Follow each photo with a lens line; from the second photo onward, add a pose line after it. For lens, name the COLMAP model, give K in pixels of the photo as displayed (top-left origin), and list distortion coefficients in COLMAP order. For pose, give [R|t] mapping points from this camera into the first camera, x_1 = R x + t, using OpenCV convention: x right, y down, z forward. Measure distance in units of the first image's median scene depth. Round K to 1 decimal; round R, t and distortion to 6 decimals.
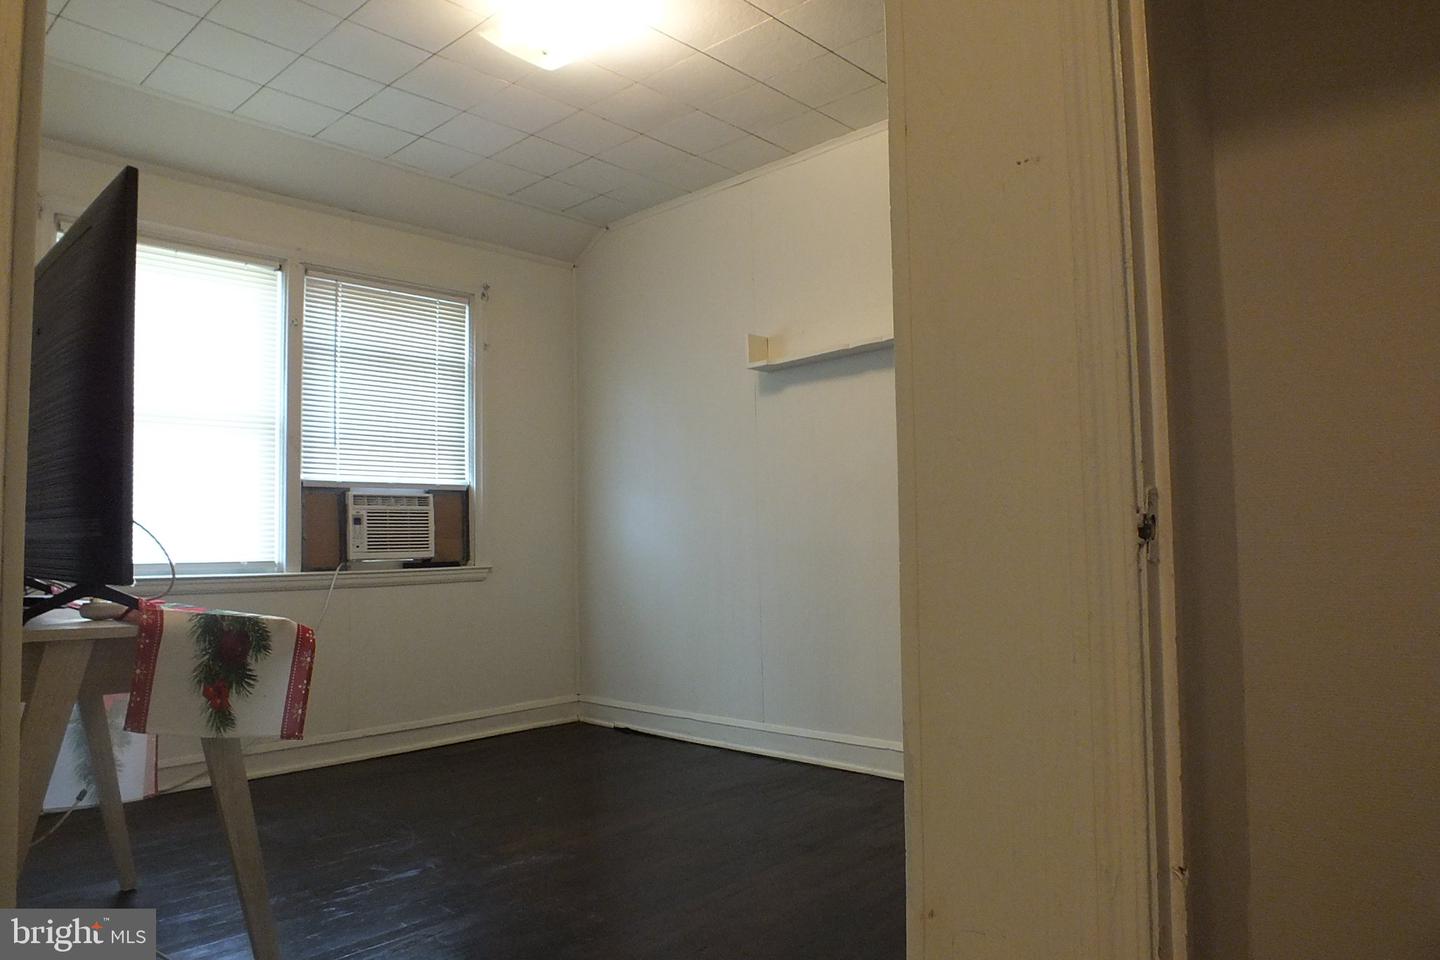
lens RADIAL K [[952.8, 0, 720.0], [0, 952.8, 480.0], [0, 0, 1]] dist [-0.071202, 0.047673]
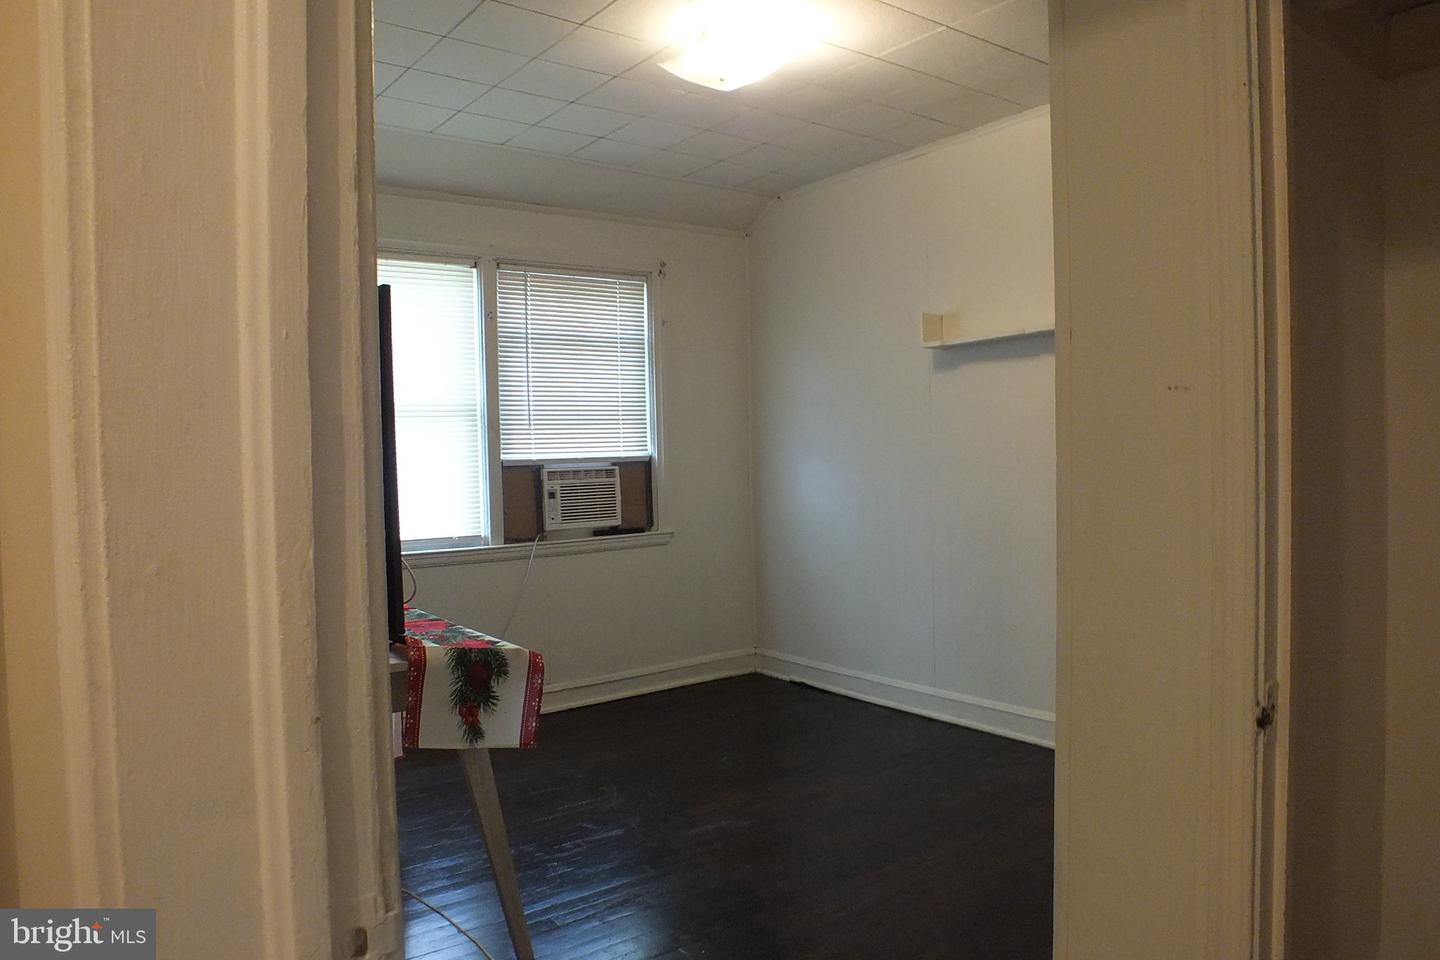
lens RADIAL K [[981.0, 0, 720.0], [0, 981.0, 480.0], [0, 0, 1]] dist [-0.063831, 0.003303]
pose [[0.985388, 0.001670, -0.170318, -0.004463], [0.016507, 0.994308, 0.105254, -0.089884], [0.169524, -0.106528, 0.979752, -0.062662]]
